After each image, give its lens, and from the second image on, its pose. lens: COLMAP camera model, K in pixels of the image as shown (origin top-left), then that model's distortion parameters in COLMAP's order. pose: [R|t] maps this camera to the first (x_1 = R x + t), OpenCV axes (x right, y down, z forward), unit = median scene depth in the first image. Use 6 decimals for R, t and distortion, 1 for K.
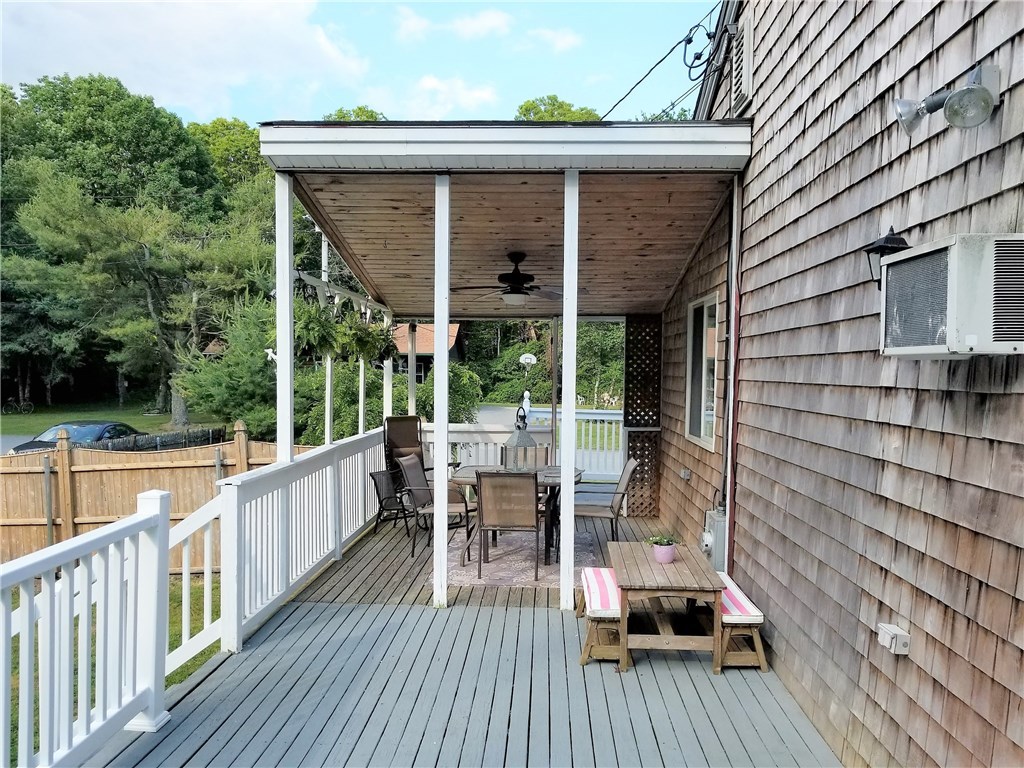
lens RADIAL K [[798.0, 0, 515.2], [0, 798.0, 399.7], [0, 0, 1]] dist [-0.000079, 0.005202]
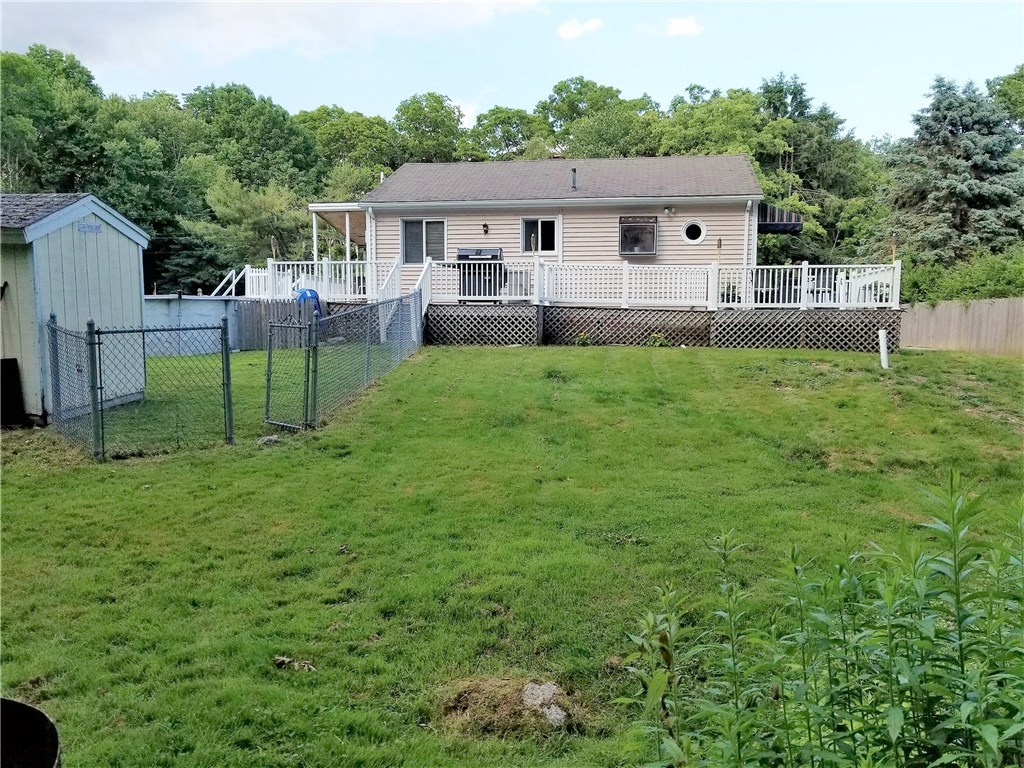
lens RADIAL K [[823.2, 0, 514.3], [0, 823.2, 410.0], [0, 0, 1]] dist [0.006965, -0.045623]
pose [[0.990954, 0.009638, -0.133852, 0.257285], [-0.000368, 0.997609, 0.069105, 0.093689], [0.134198, -0.068431, 0.988589, -0.640605]]
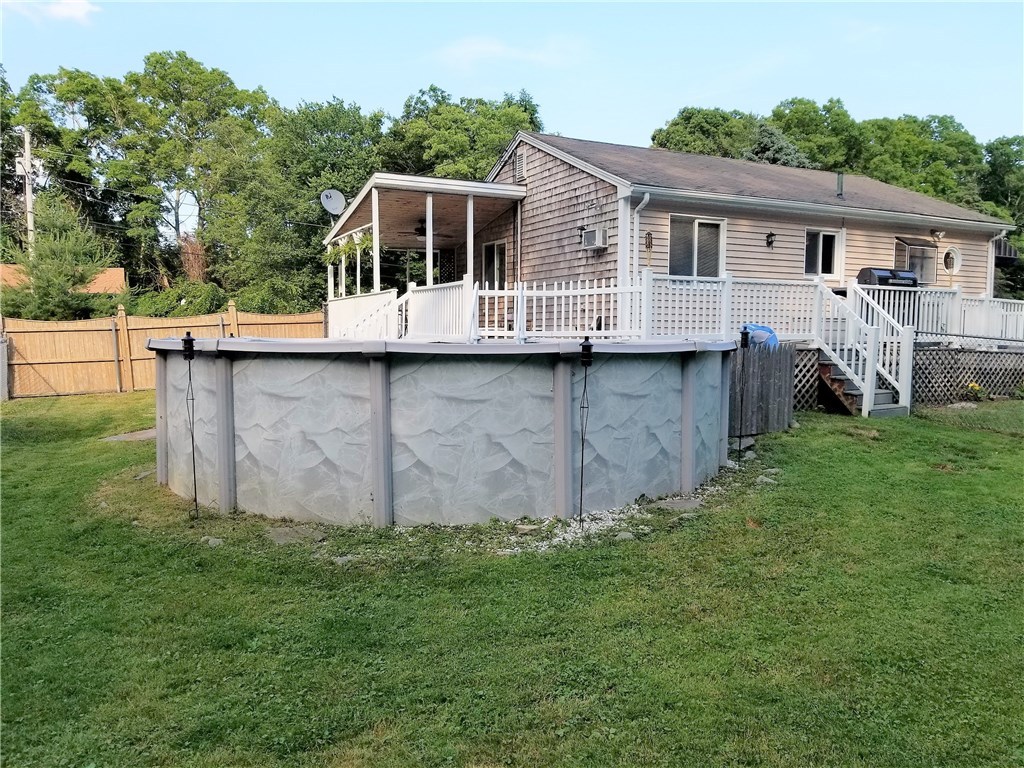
lens RADIAL K [[798.0, 0, 515.2], [0, 798.0, 399.7], [0, 0, 1]] dist [-0.000079, 0.005202]
pose [[0.873088, -0.048791, 0.485116, -0.221876], [0.025166, 0.998164, 0.055100, 0.055488], [-0.486913, -0.035899, 0.872712, -0.300012]]
